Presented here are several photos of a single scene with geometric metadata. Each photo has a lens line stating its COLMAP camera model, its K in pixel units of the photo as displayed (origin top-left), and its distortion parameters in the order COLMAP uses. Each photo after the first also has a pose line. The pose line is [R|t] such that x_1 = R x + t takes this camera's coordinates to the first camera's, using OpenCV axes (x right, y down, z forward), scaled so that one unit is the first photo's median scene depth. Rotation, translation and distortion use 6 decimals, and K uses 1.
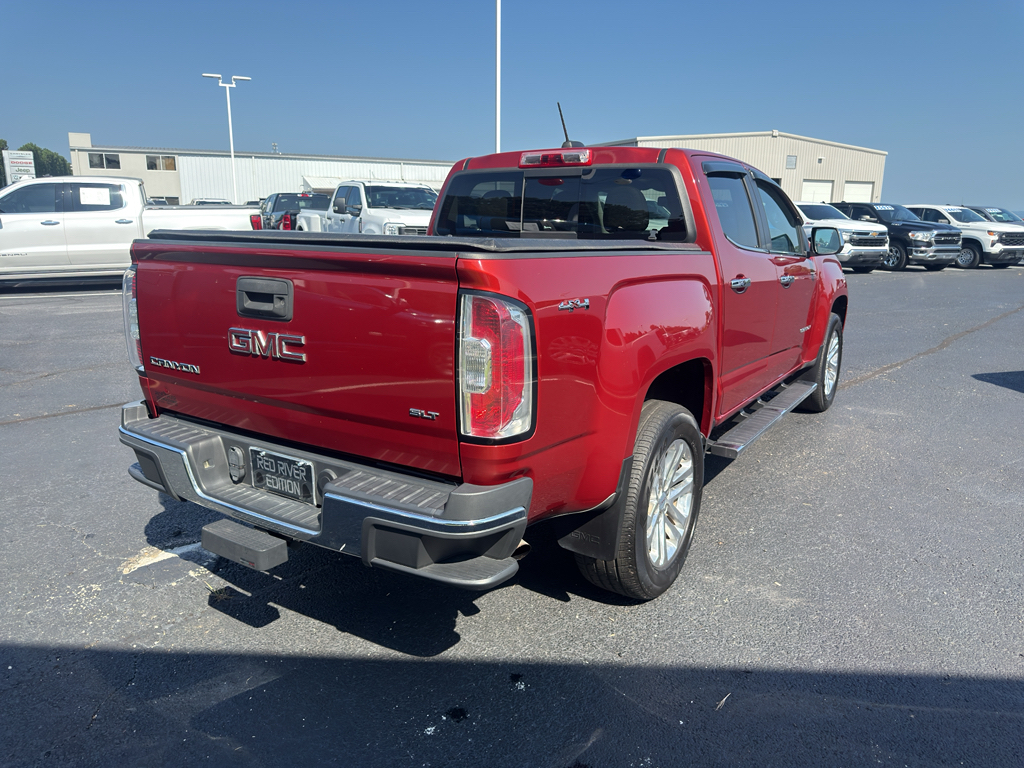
lens RADIAL K [[727.5, 0, 520.7], [0, 727.5, 377.6], [0, 0, 1]] dist [0.022088, -0.030082]
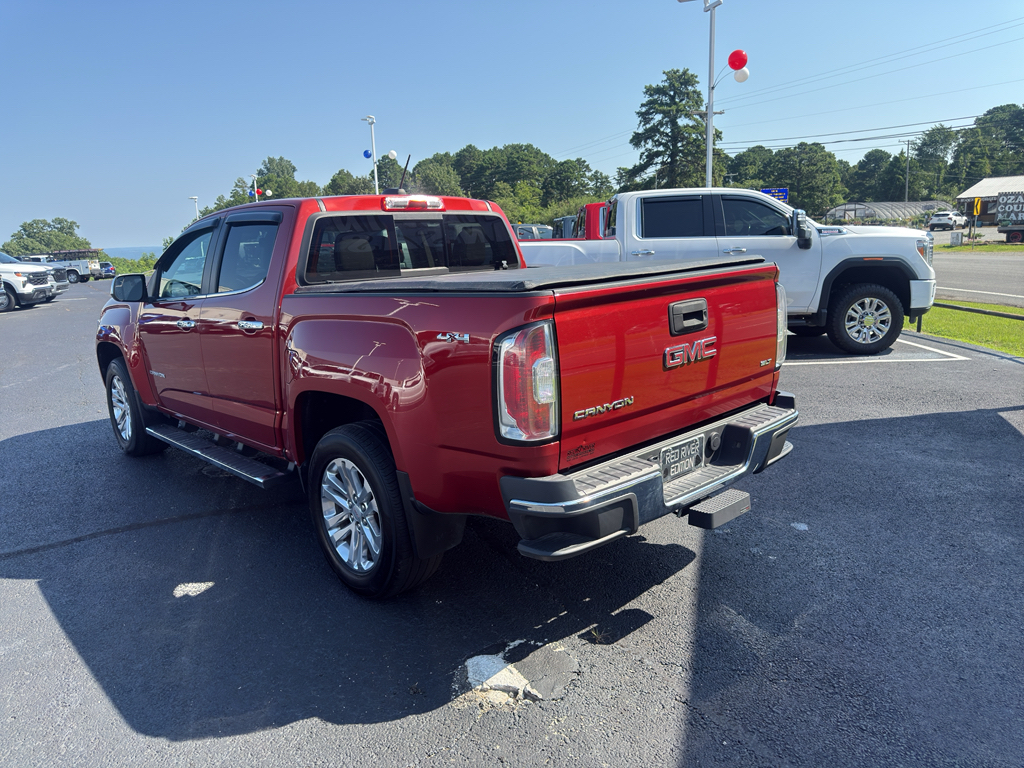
lens RADIAL K [[727.5, 0, 510.9], [0, 727.5, 373.3], [0, 0, 1]] dist [0.022088, -0.030082]
pose [[0.245382, -0.194715, 0.949670, -1.446475], [0.252297, 0.958690, 0.131374, -0.226173], [-0.936020, 0.207362, 0.284371, 0.832394]]
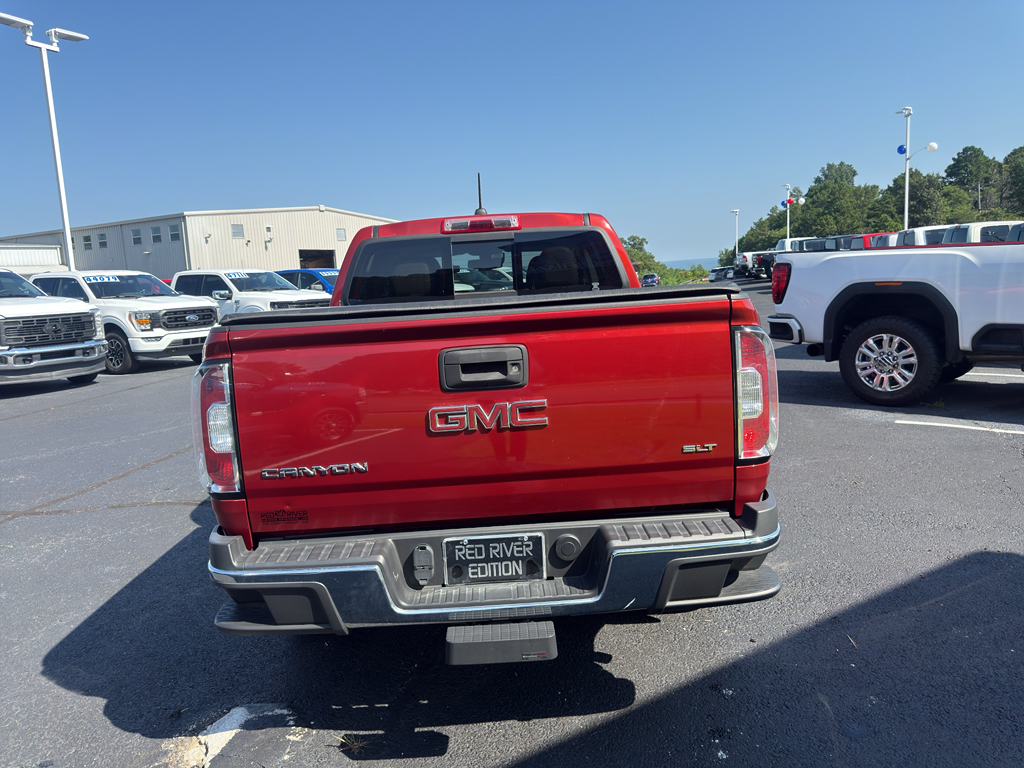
lens RADIAL K [[727.5, 0, 509.8], [0, 727.5, 362.7], [0, 0, 1]] dist [0.022088, -0.030082]
pose [[0.831302, -0.120575, 0.542585, -0.727039], [0.181562, 0.981544, -0.060052, -0.046419], [-0.525331, 0.148434, 0.837851, 0.175156]]
